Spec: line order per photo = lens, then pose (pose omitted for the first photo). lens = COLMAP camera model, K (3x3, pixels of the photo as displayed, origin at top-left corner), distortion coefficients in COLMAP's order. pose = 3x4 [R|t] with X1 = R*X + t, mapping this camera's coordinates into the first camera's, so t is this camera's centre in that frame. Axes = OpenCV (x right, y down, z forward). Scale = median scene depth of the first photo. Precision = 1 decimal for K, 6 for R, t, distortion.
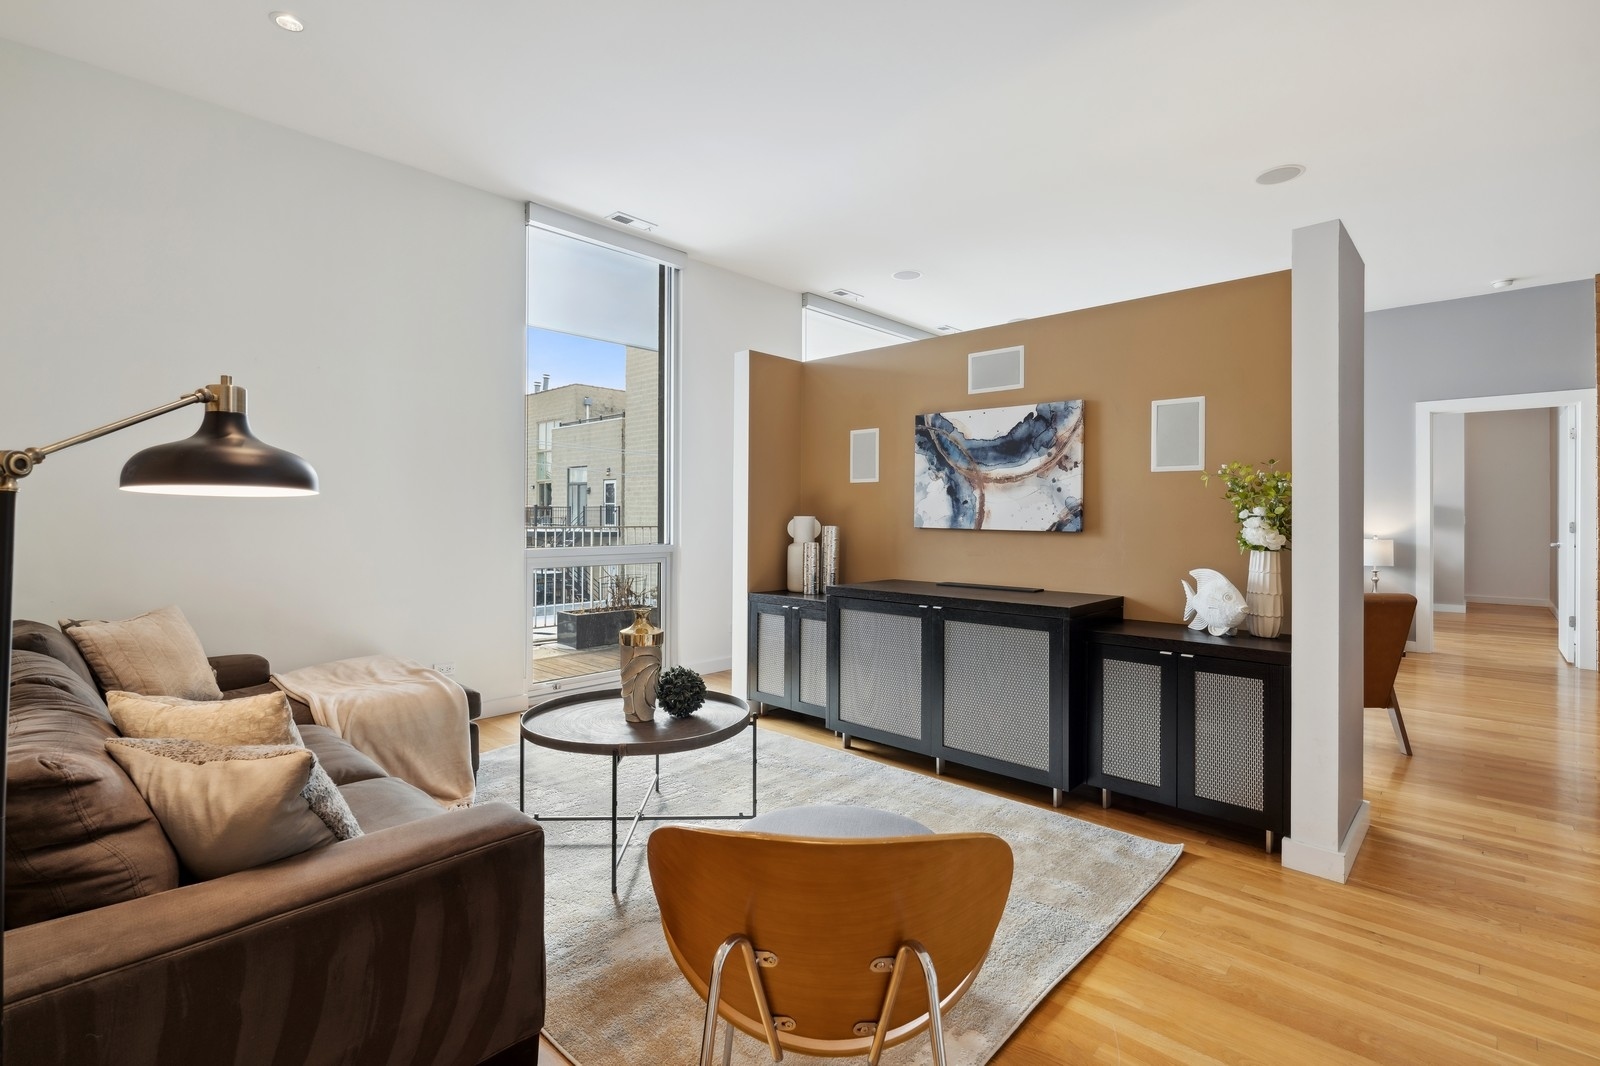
lens RADIAL K [[737.2, 0, 801.5], [0, 737.2, 520.2], [0, 0, 1]] dist [-0.005675, 0.002042]
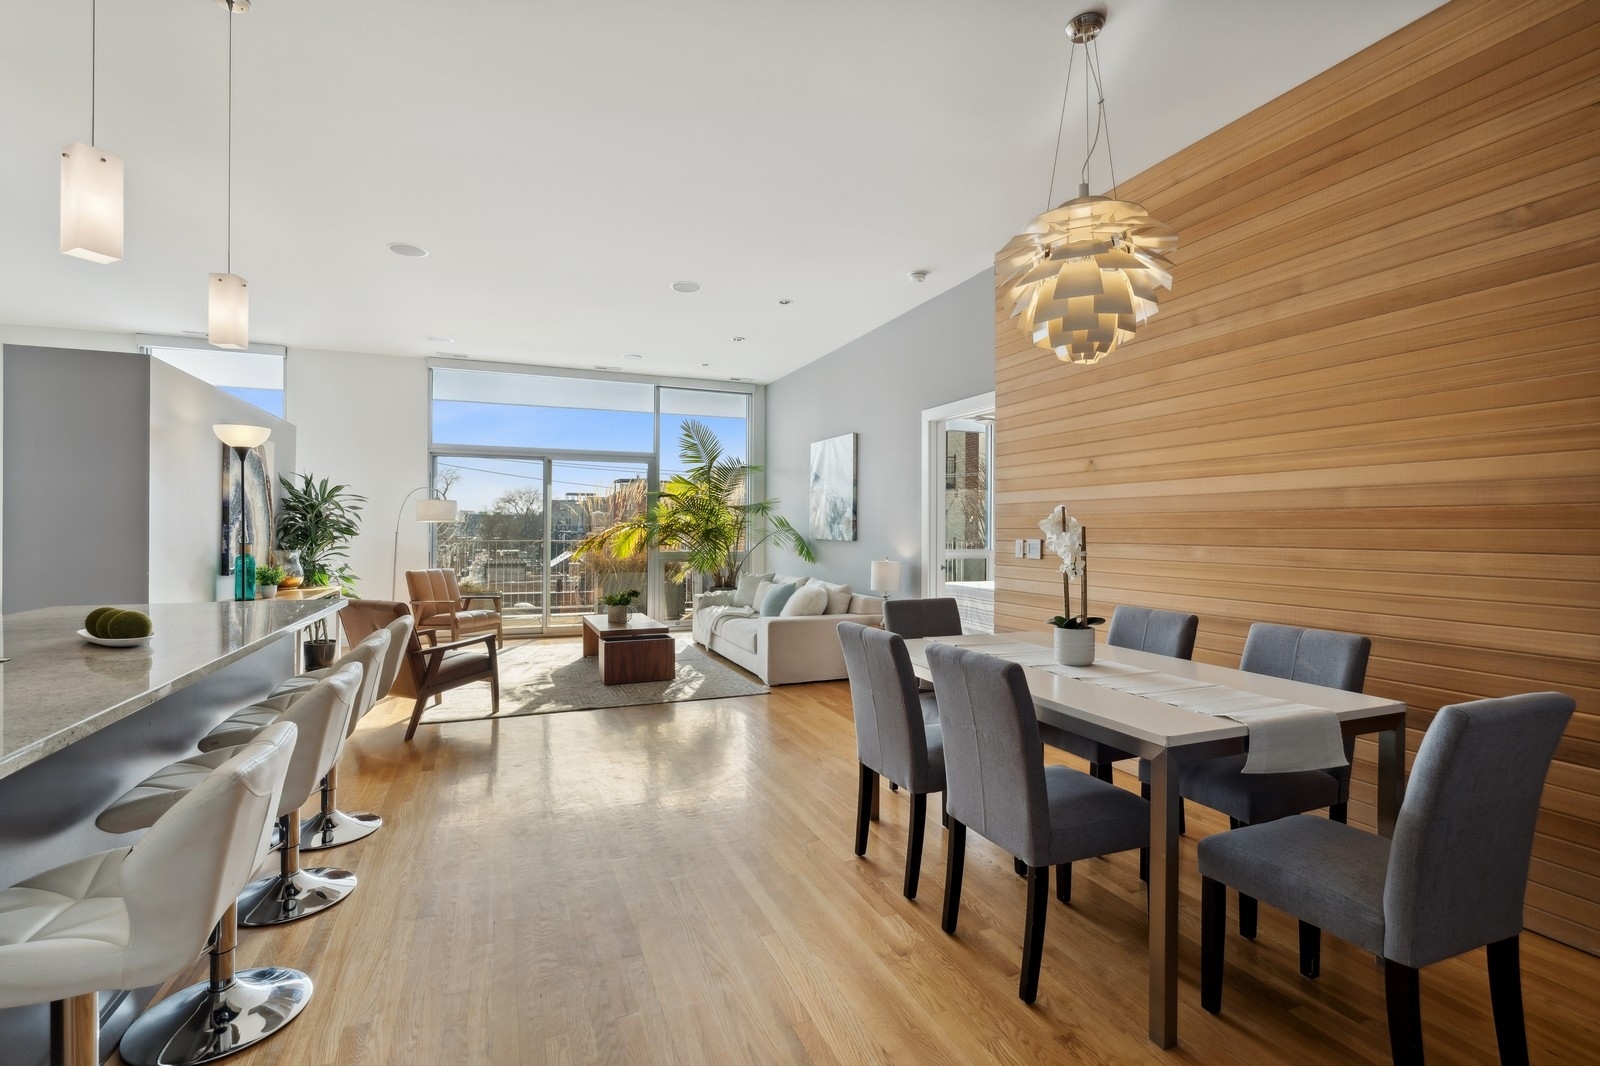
lens RADIAL K [[737.2, 0, 795.2], [0, 737.2, 531.5], [0, 0, 1]] dist [-0.005675, 0.002042]
pose [[0.906830, 0.001308, -0.421494, 1.725364], [-0.003595, 0.999983, -0.004631, -0.009780], [0.421480, 0.005715, 0.906820, 0.177629]]
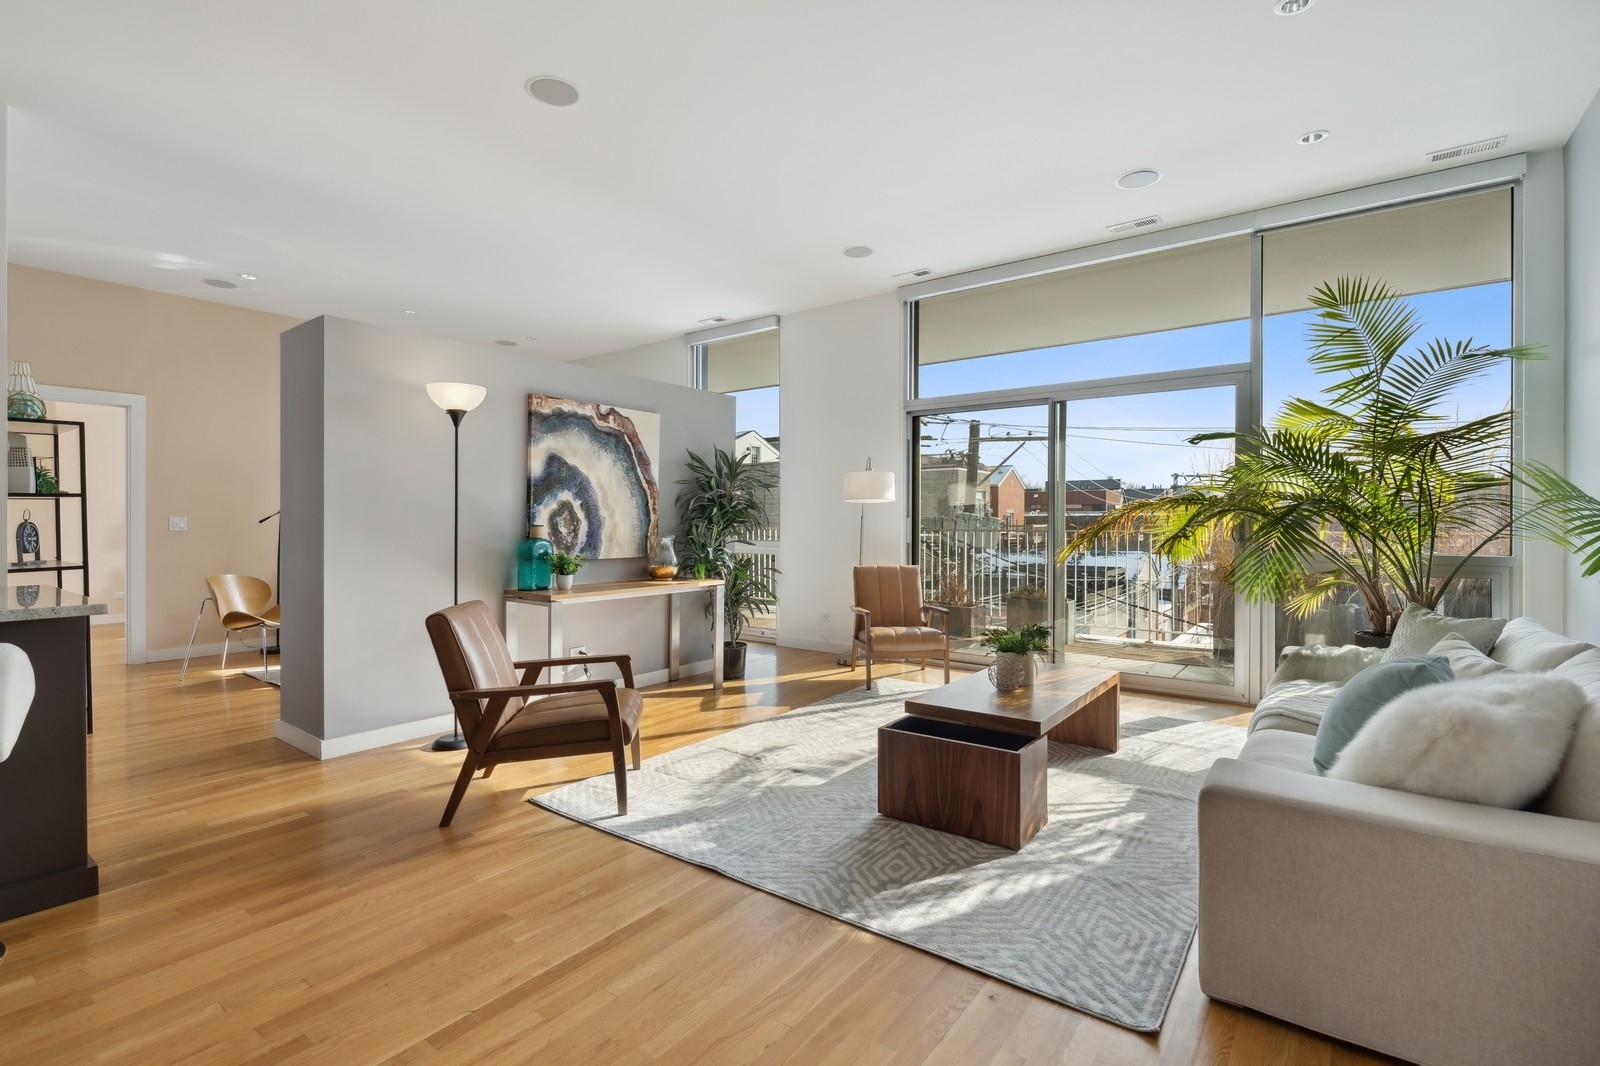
lens RADIAL K [[737.2, 0, 794.6], [0, 737.2, 523.9], [0, 0, 1]] dist [-0.005675, 0.002042]
pose [[0.102357, -0.001821, -0.994746, 1.482696], [-0.006669, 0.999975, -0.002517, 0.006361], [0.994725, 0.006891, 0.102342, 1.179313]]
